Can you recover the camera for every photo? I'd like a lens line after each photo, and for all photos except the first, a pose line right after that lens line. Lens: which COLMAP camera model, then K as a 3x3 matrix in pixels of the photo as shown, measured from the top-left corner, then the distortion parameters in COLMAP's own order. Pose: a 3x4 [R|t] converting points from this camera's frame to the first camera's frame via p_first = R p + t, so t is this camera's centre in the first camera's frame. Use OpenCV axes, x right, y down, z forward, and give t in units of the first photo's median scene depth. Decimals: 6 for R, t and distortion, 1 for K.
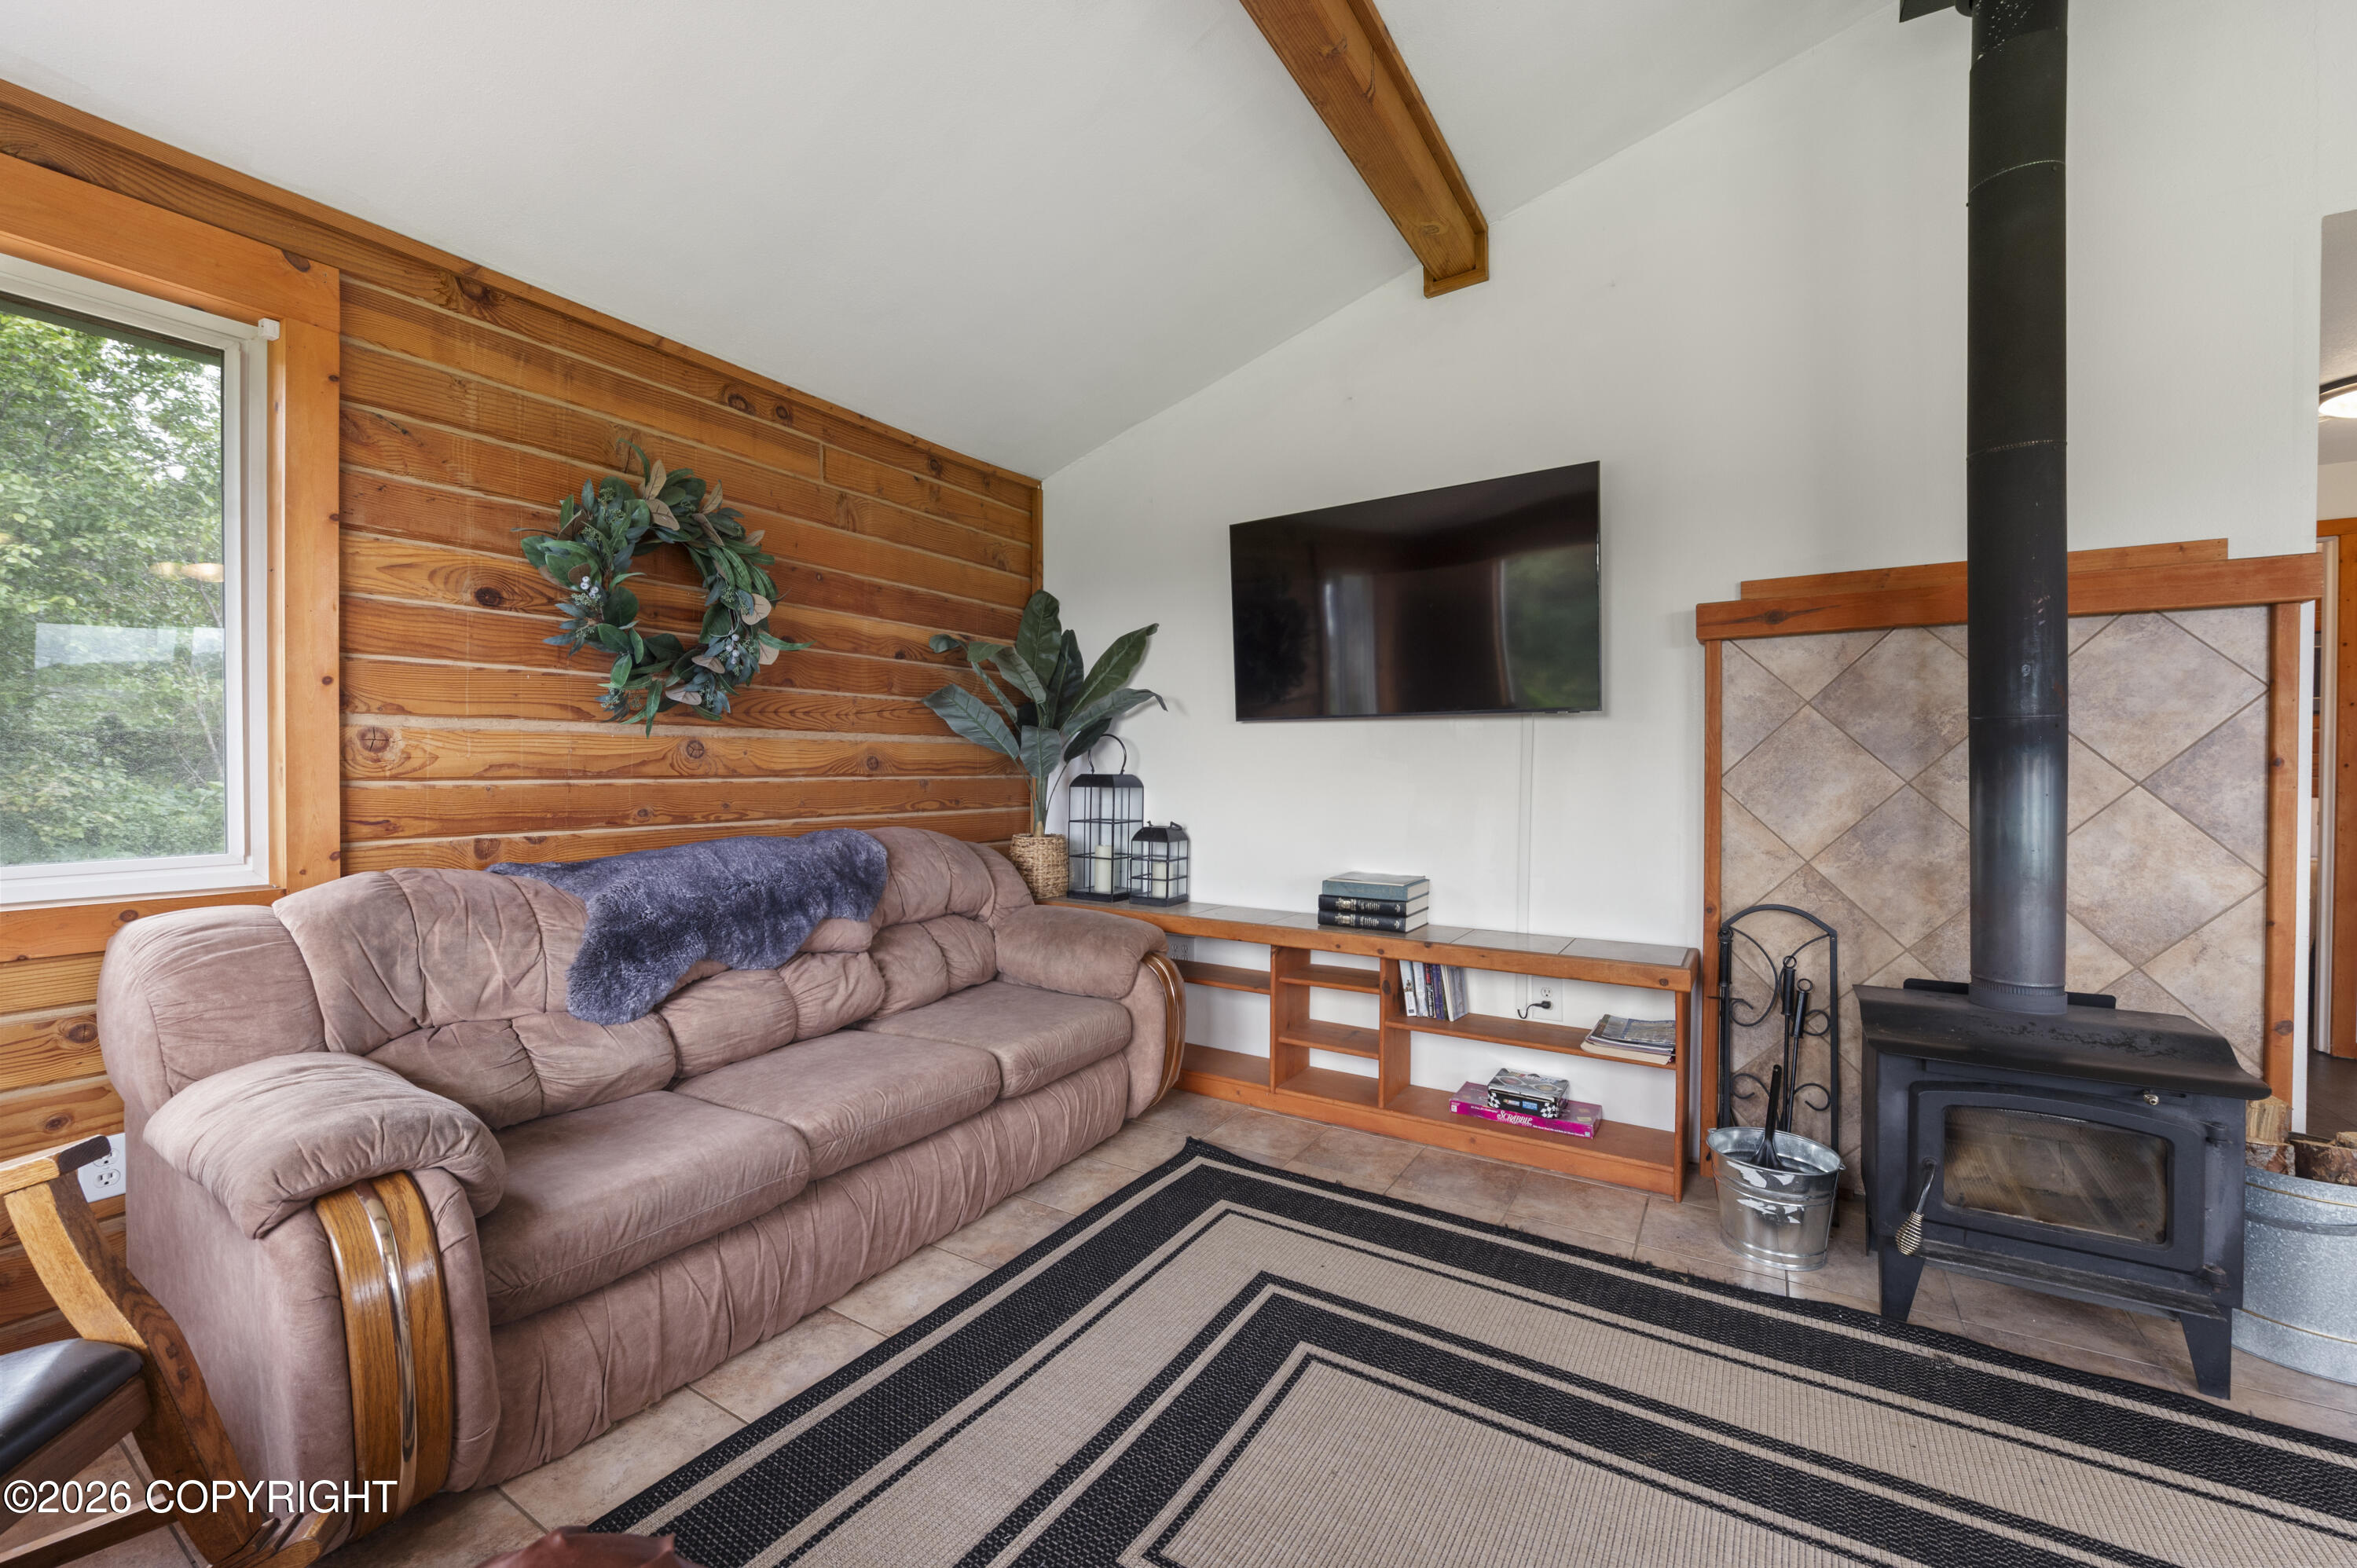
lens RADIAL K [[942.2, 0, 1166.8], [0, 942.2, 782.1], [0, 0, 1]] dist [-0.009448, 0.000303]
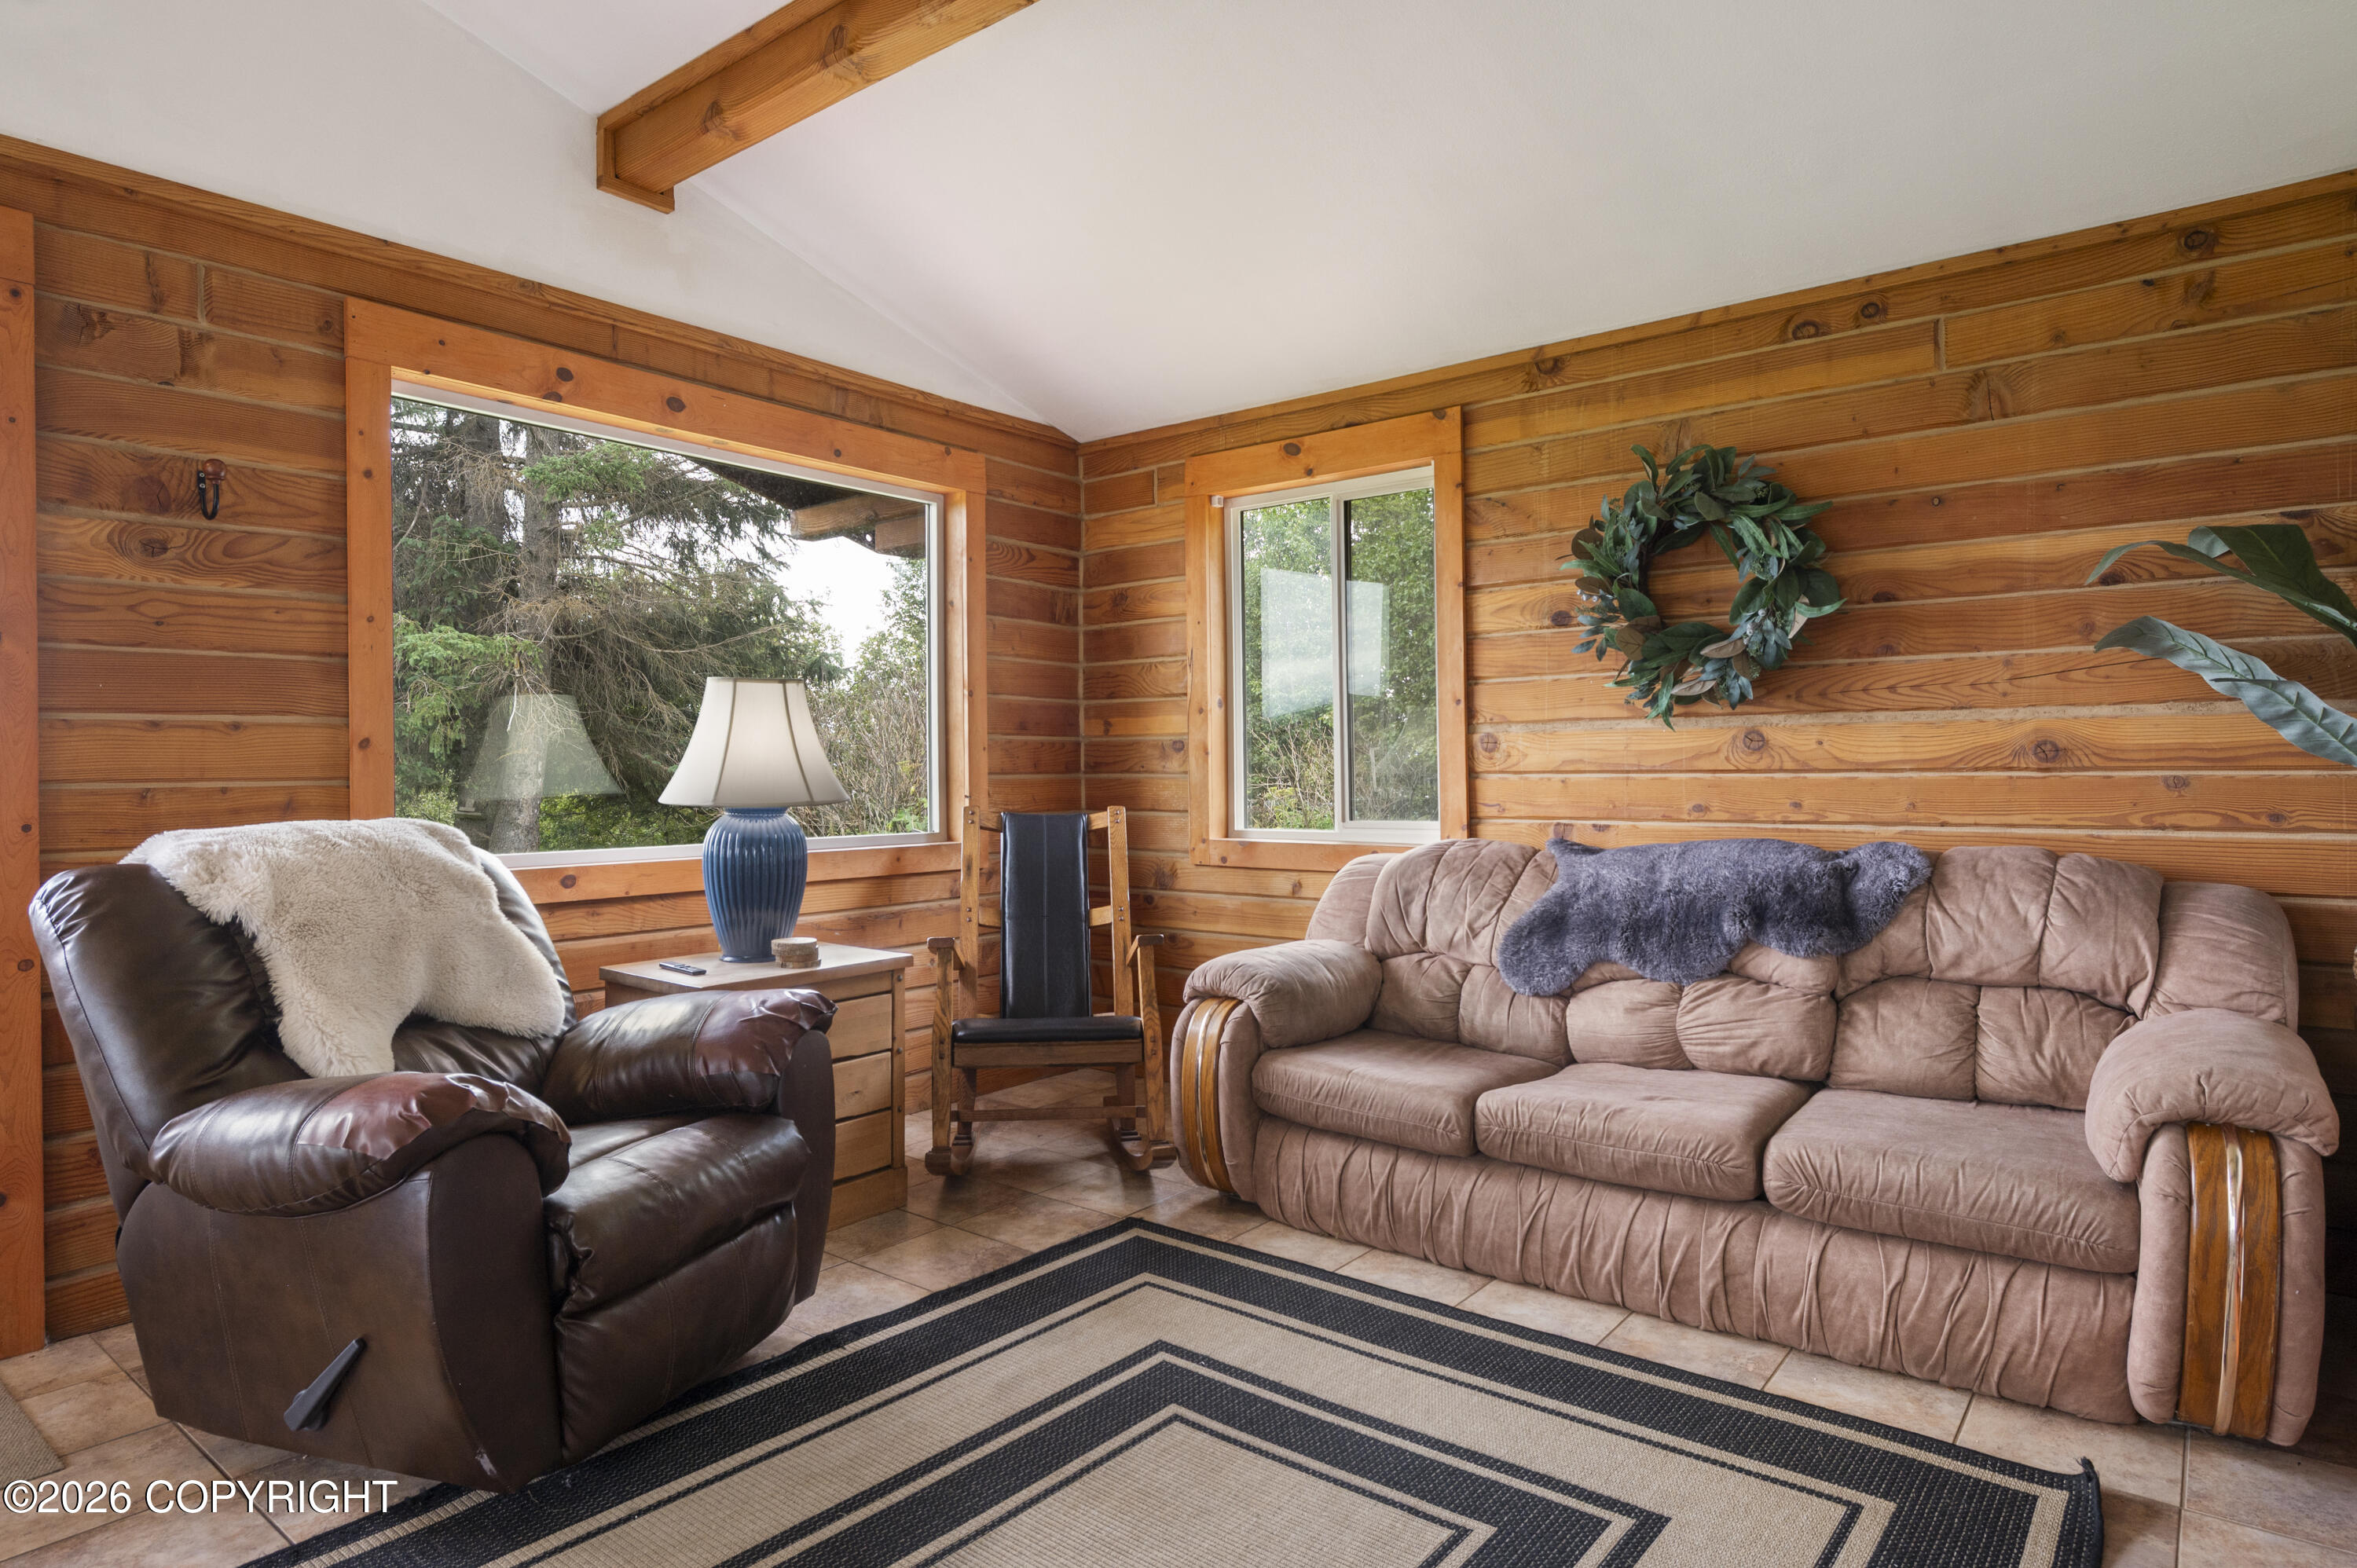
lens RADIAL K [[1308.4, 0, 1158.1], [0, 1308.4, 782.7], [0, 0, 1]] dist [-0.003607, -0.003570]
pose [[-0.118909, 0.009152, -0.992863, 0.924685], [-0.007776, 0.999918, 0.010148, -0.003095], [0.992875, 0.008927, -0.118828, 0.658533]]
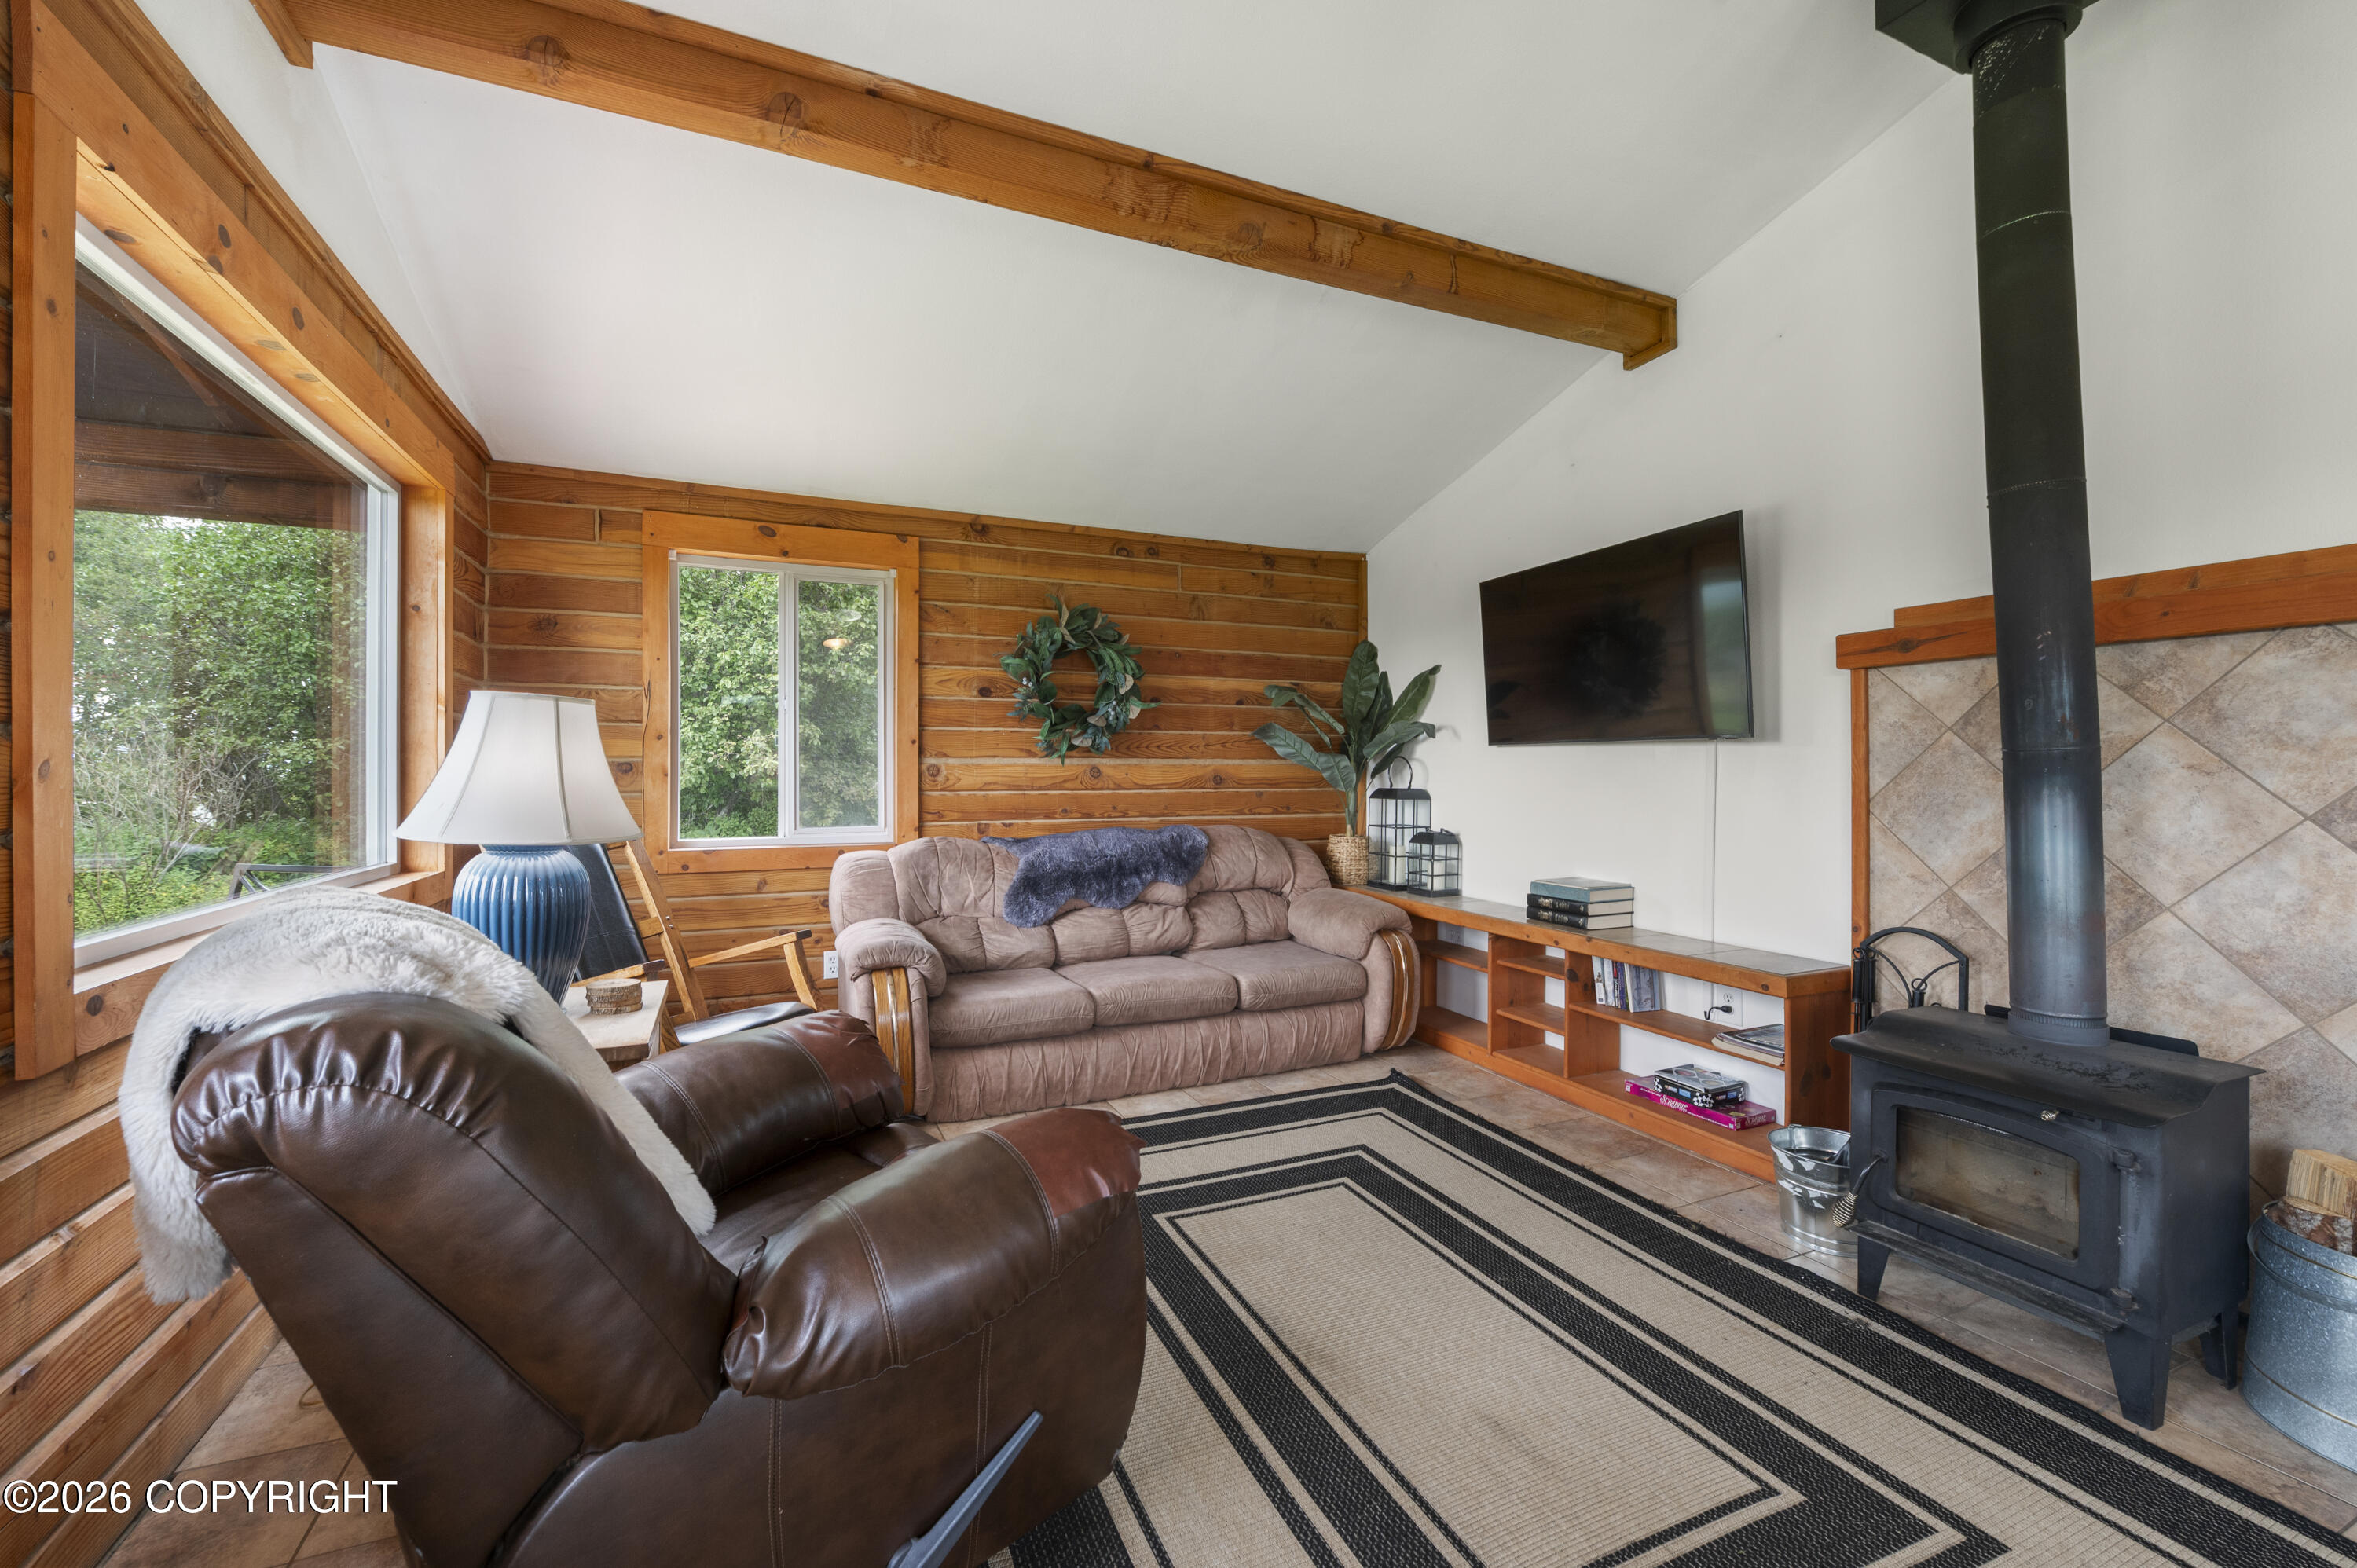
lens RADIAL K [[942.2, 0, 1152.9], [0, 942.2, 774.7], [0, 0, 1]] dist [-0.009448, 0.000303]
pose [[0.822677, 0.001731, -0.568506, 0.568524], [-0.007918, 0.999933, -0.008414, -0.020646], [0.568454, 0.011423, 0.822636, -0.313262]]
